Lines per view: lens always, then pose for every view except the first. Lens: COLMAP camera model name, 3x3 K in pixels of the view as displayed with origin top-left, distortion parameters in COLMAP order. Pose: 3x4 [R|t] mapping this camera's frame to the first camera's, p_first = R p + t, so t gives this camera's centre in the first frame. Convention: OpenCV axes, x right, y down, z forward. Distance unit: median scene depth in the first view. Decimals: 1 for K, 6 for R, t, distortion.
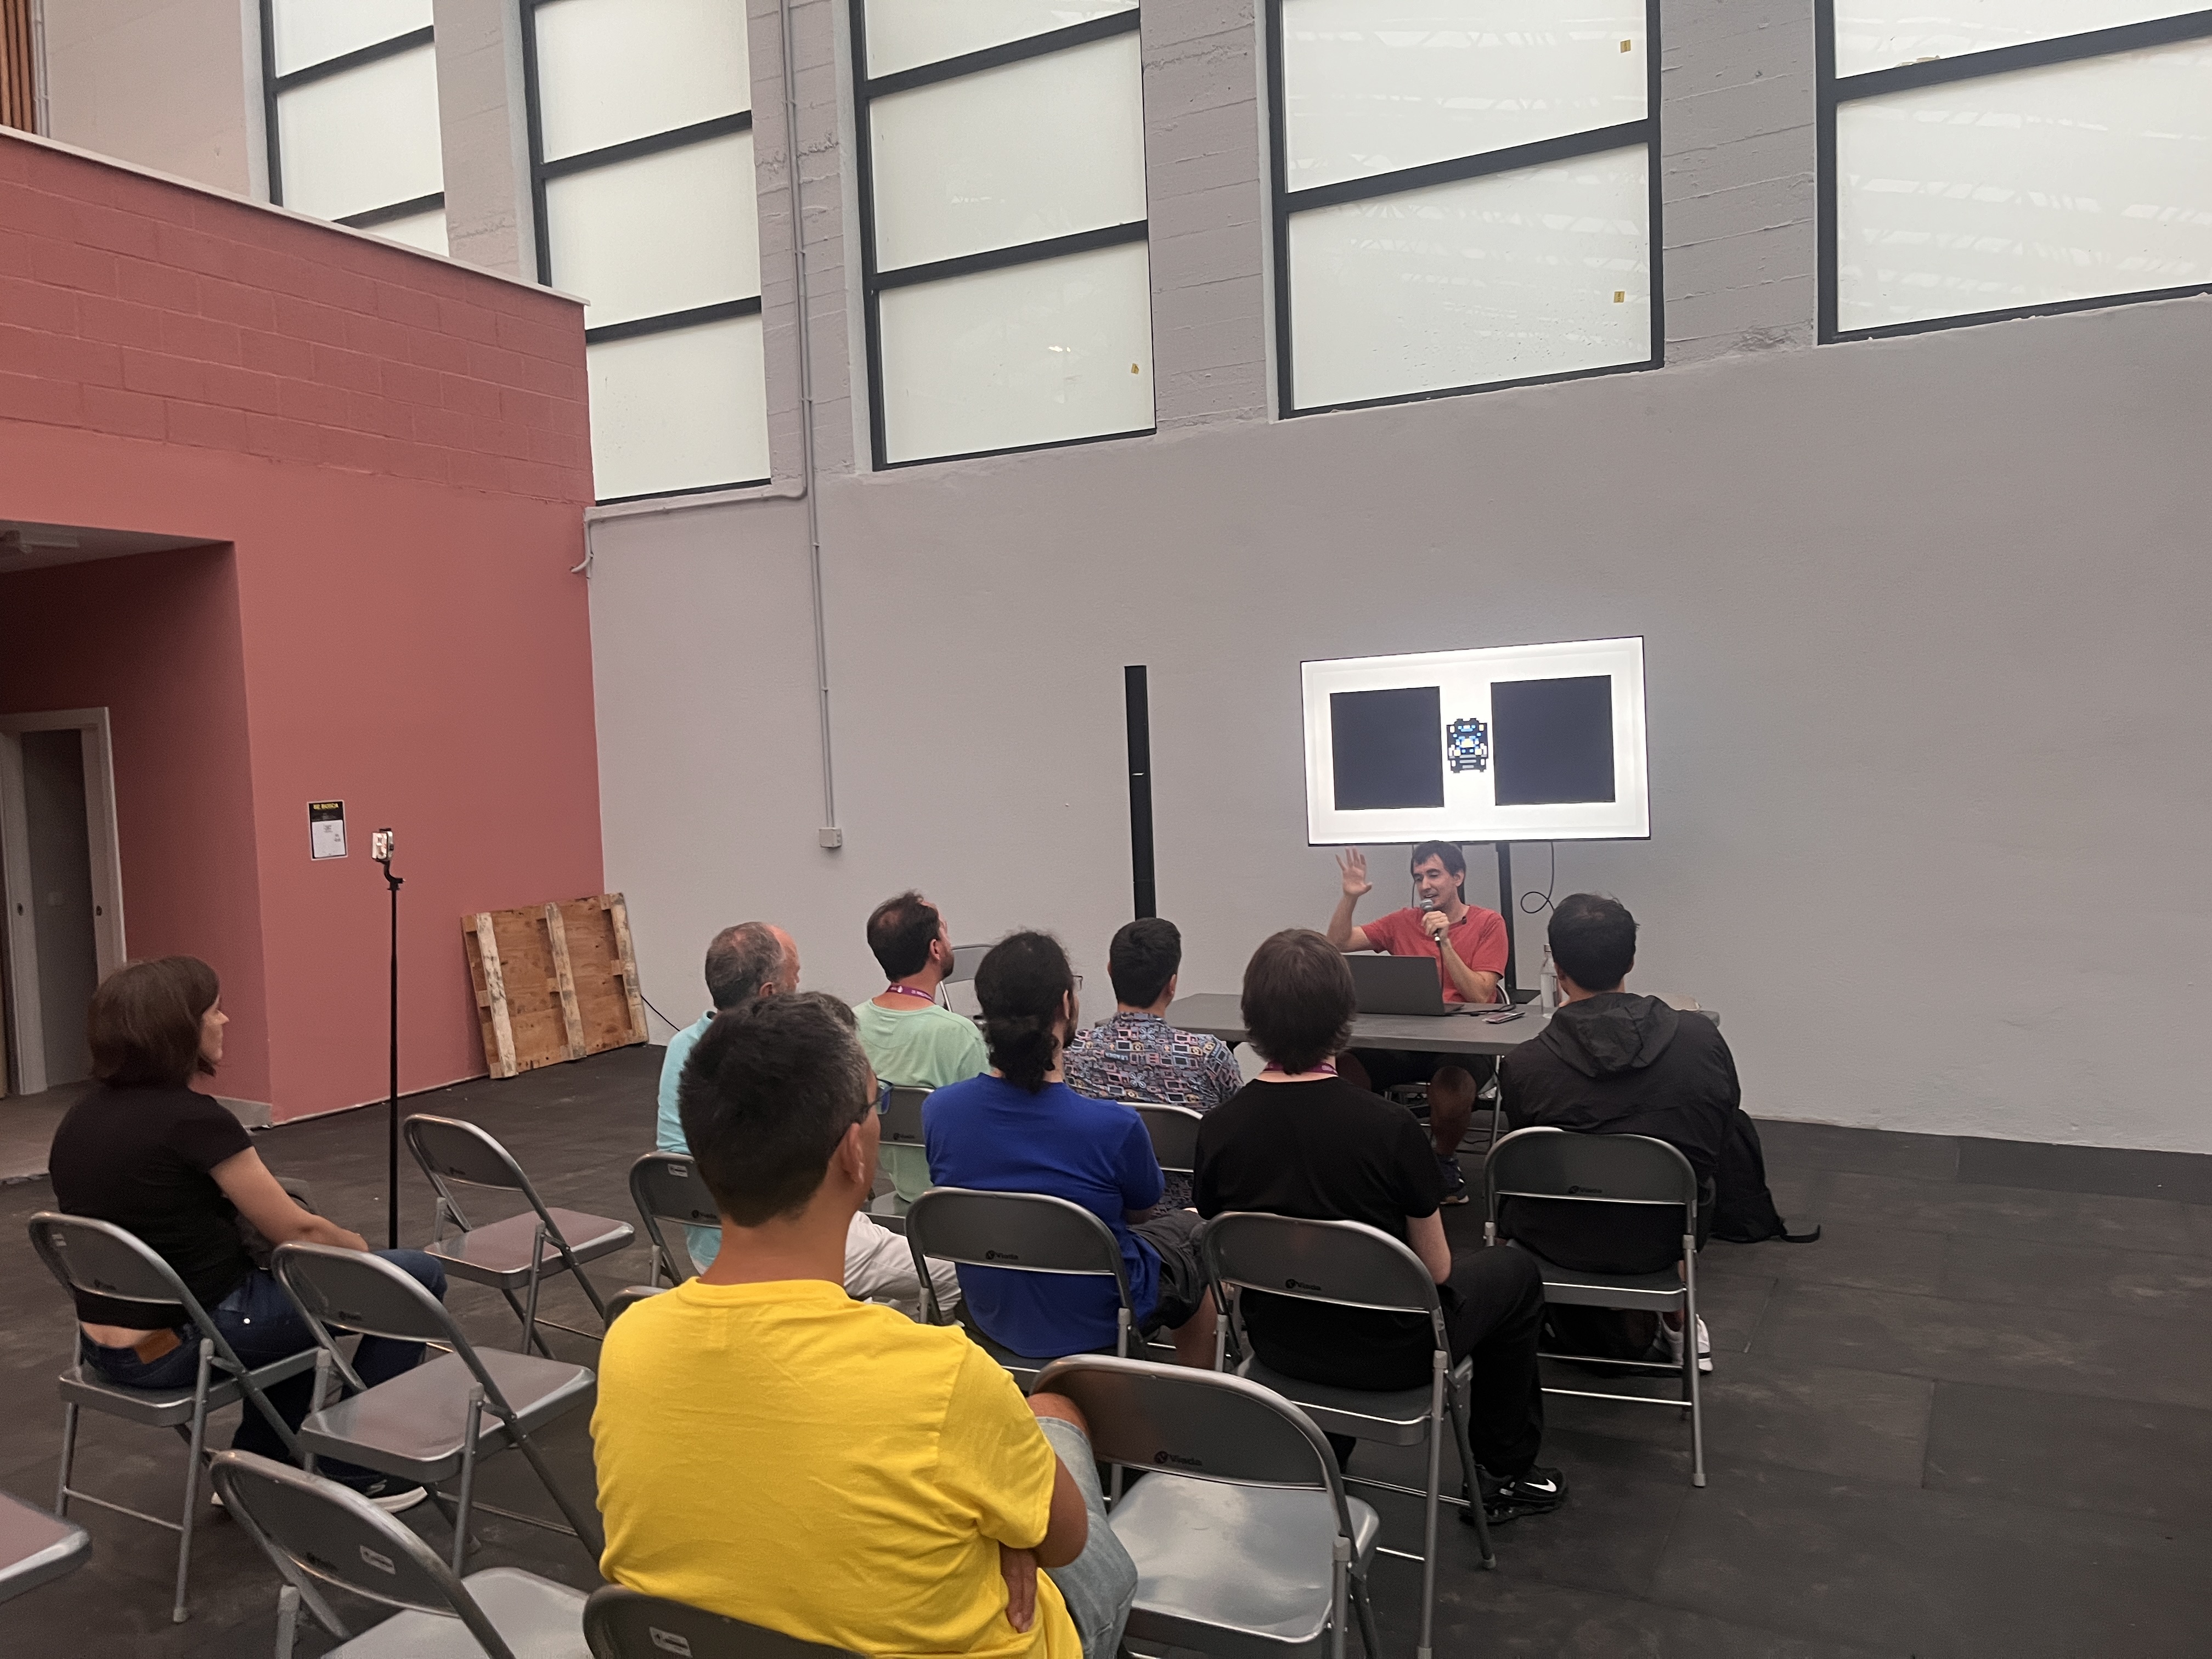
lens RADIAL K [[1702.7, 0, 1106.0], [0, 1702.7, 829.5], [0, 0, 1]] dist [0.053716, -0.072848]
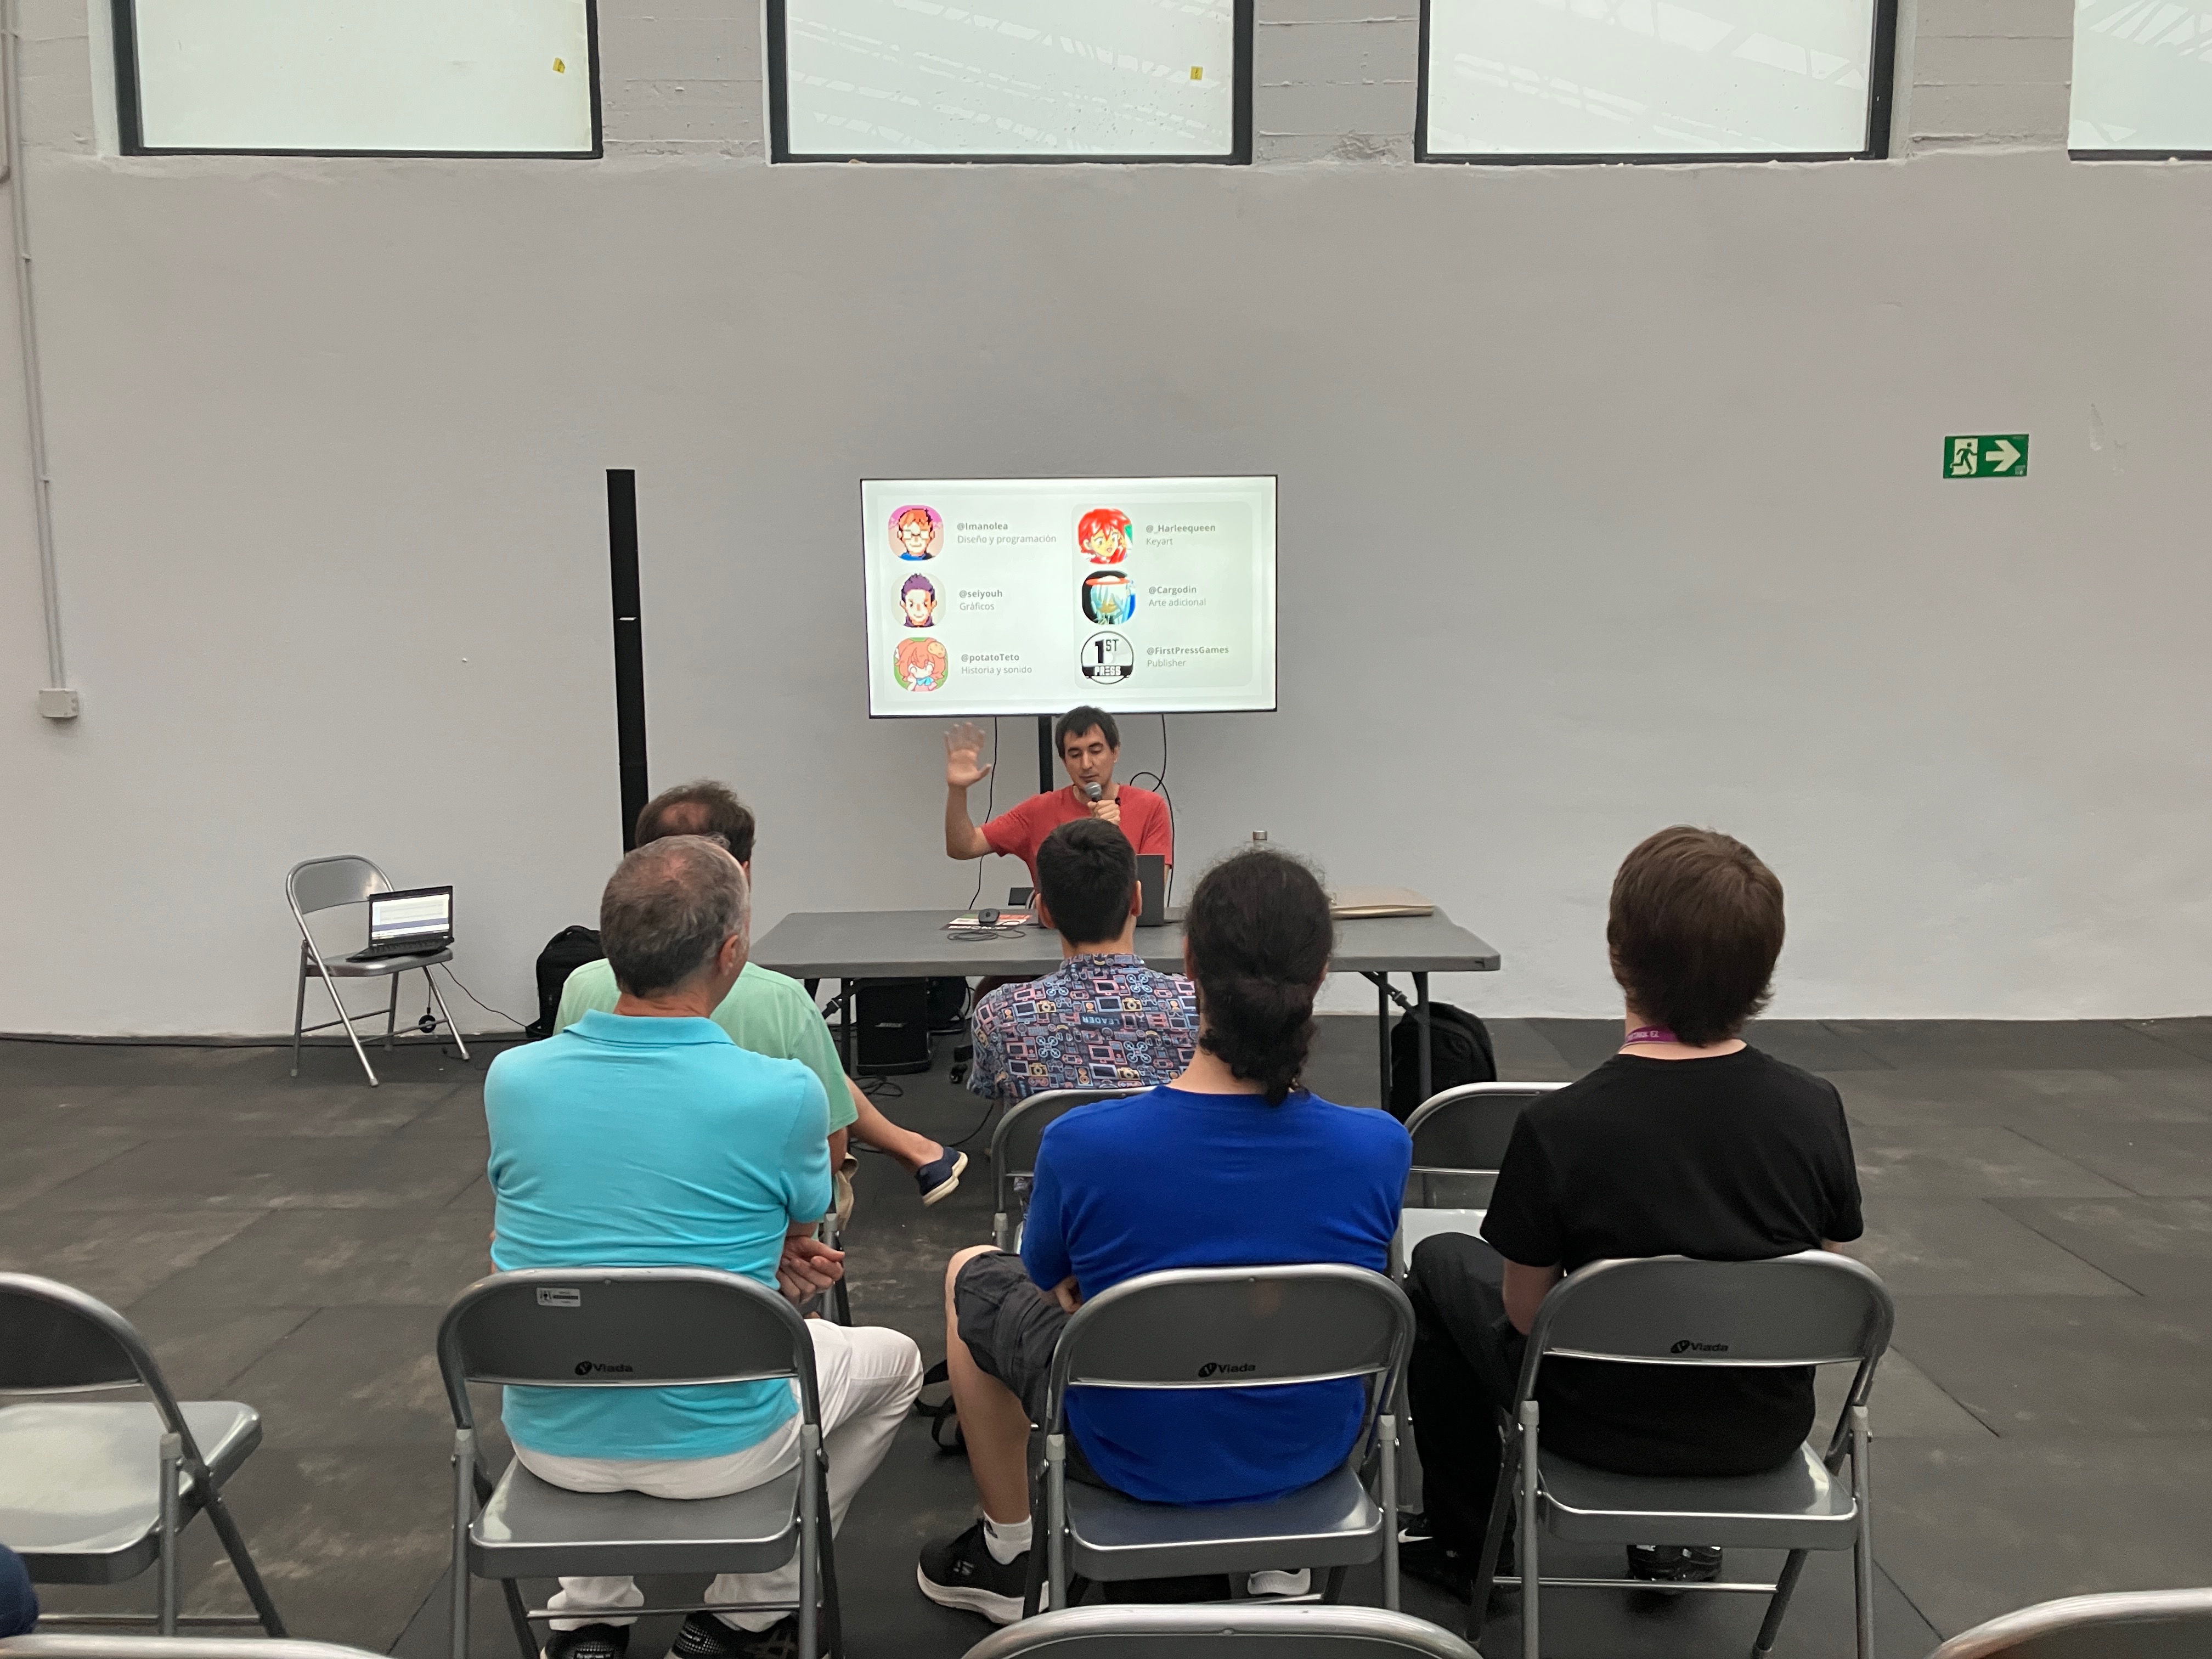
lens RADIAL K [[1804.7, 0, 1113.6], [0, 1804.7, 797.0], [0, 0, 1]] dist [0.016748, -0.003443]
pose [[0.866698, -0.022762, 0.498314, -0.199442], [-0.003076, 0.998696, 0.050968, 0.004595], [-0.498824, -0.045707, 0.865497, 0.223482]]
